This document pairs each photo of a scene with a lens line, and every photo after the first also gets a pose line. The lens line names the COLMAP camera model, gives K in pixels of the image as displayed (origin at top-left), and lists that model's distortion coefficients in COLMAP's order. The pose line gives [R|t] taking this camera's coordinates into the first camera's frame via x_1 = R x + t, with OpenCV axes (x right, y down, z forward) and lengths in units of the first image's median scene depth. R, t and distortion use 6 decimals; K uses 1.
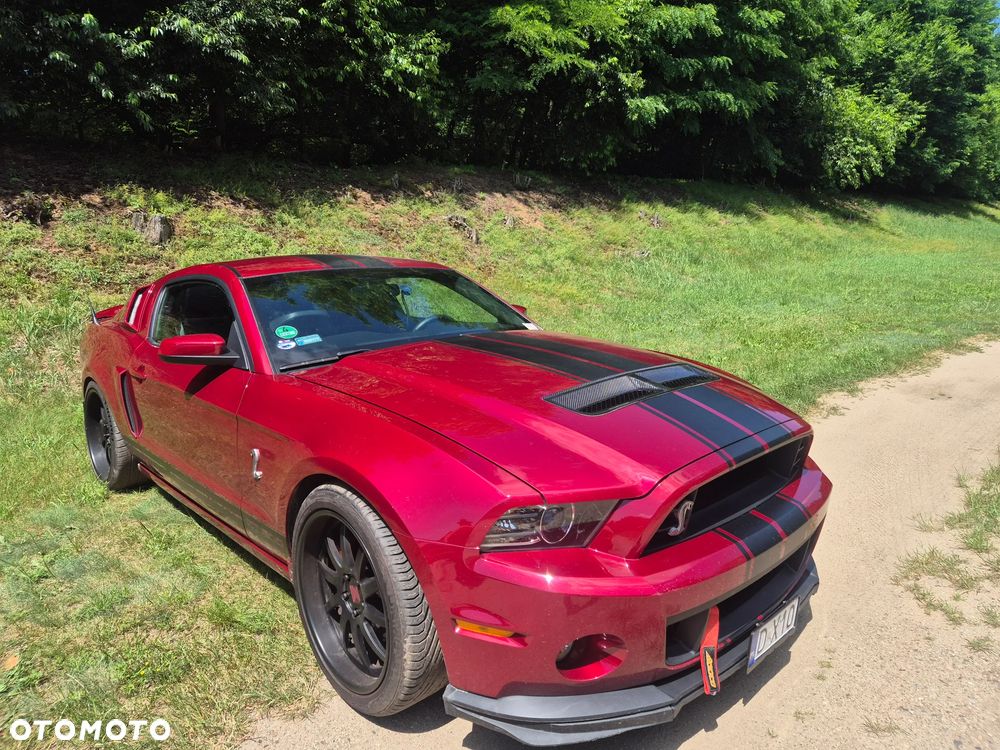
lens RADIAL K [[668.0, 0, 499.6], [0, 668.0, 373.3], [0, 0, 1]] dist [0.077335, -0.068496]
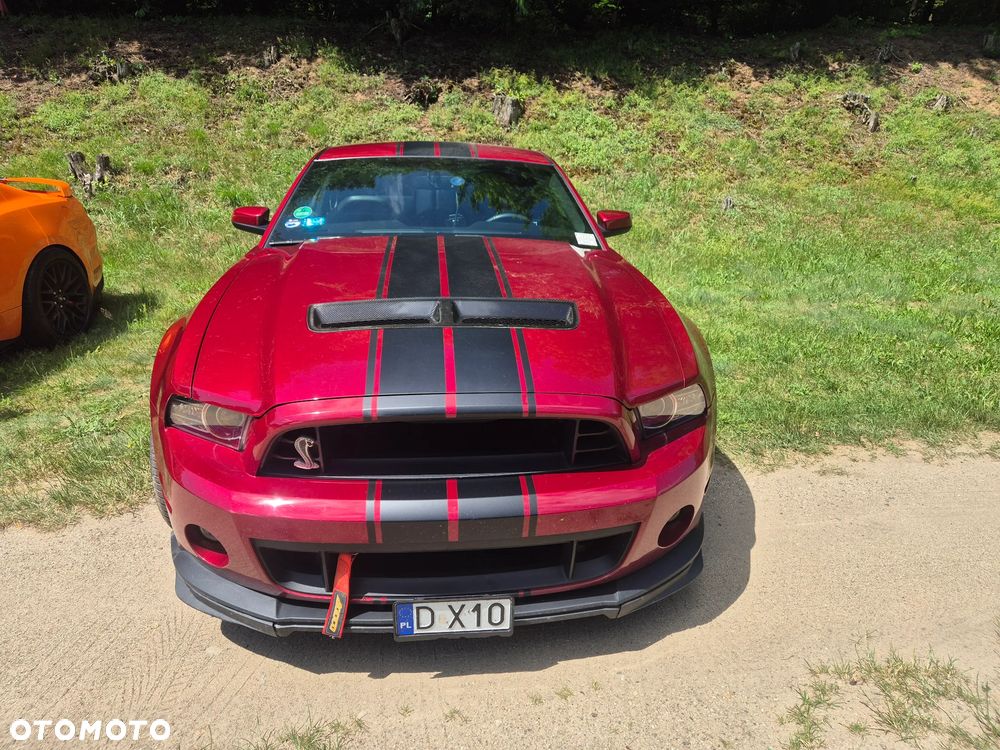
lens RADIAL K [[668.0, 0, 506.1], [0, 668.0, 380.1], [0, 0, 1]] dist [0.077335, -0.068496]
pose [[0.783193, 0.244088, -0.571865, 0.188340], [-0.143739, 0.965887, 0.215412, -0.023376], [0.604936, -0.086510, 0.791561, 0.082842]]
